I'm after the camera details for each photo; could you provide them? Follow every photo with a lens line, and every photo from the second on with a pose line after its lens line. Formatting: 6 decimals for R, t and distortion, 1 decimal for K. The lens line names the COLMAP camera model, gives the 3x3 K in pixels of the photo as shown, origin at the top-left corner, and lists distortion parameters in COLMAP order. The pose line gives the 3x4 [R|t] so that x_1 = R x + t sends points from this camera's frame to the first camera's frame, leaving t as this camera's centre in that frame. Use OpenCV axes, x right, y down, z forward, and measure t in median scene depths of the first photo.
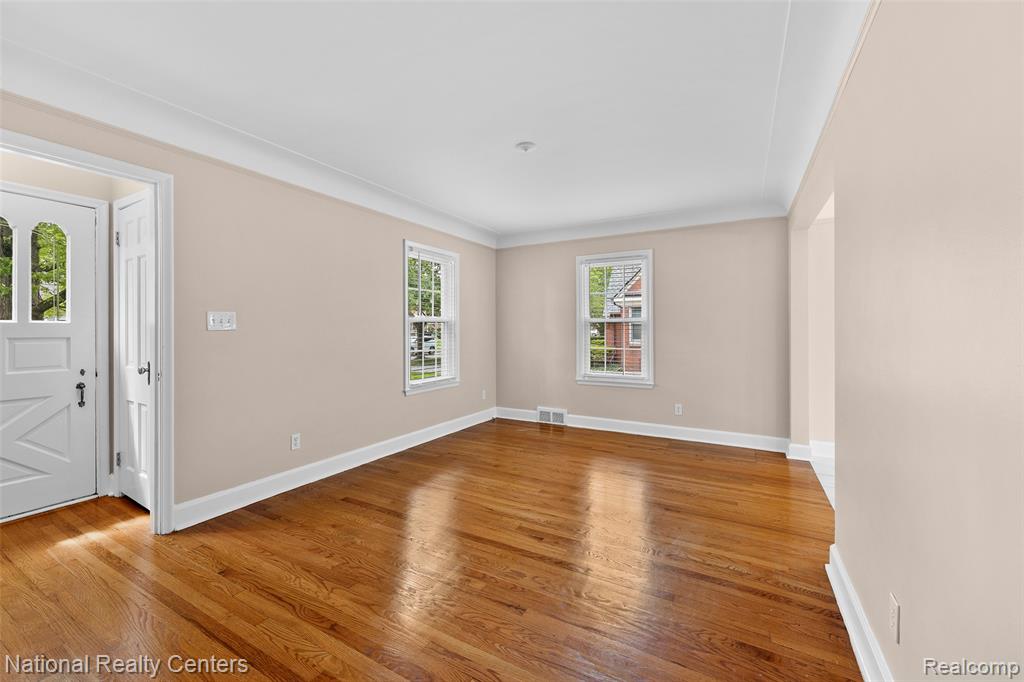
lens RADIAL K [[407.3, 0, 510.4], [0, 407.3, 334.4], [0, 0, 1]] dist [-0.001587, 0.000017]
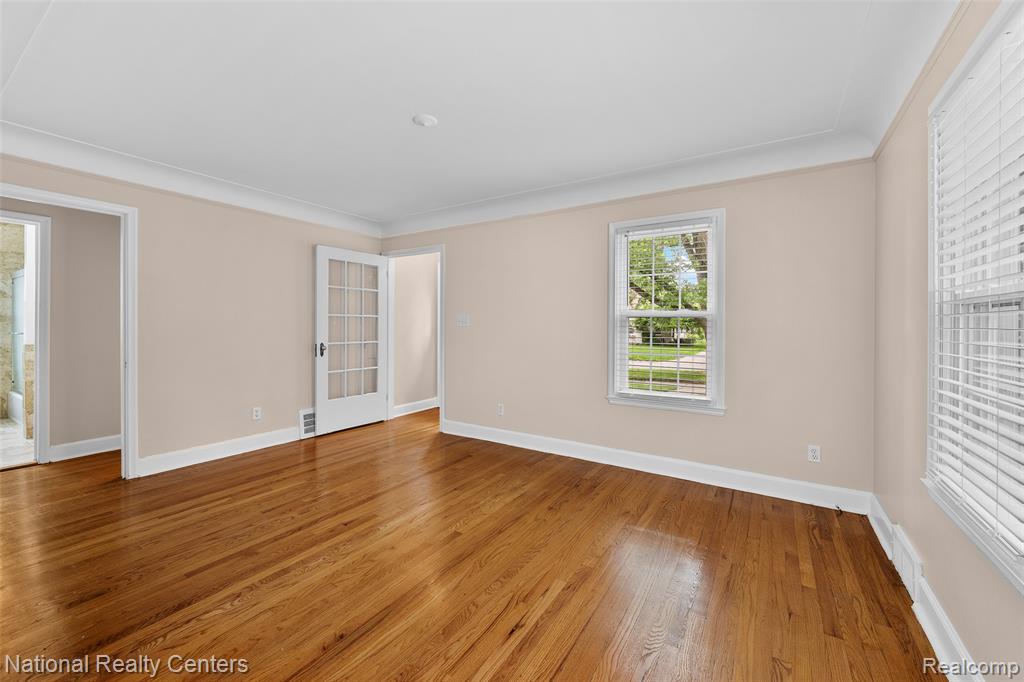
lens RADIAL K [[407.3, 0, 510.4], [0, 407.3, 336.2], [0, 0, 1]] dist [-0.001587, 0.000017]
pose [[-0.057137, 0.015420, -0.998247, 1.045291], [-0.013073, 0.999783, 0.016192, -0.007204], [0.998281, 0.013976, -0.056923, 1.410020]]
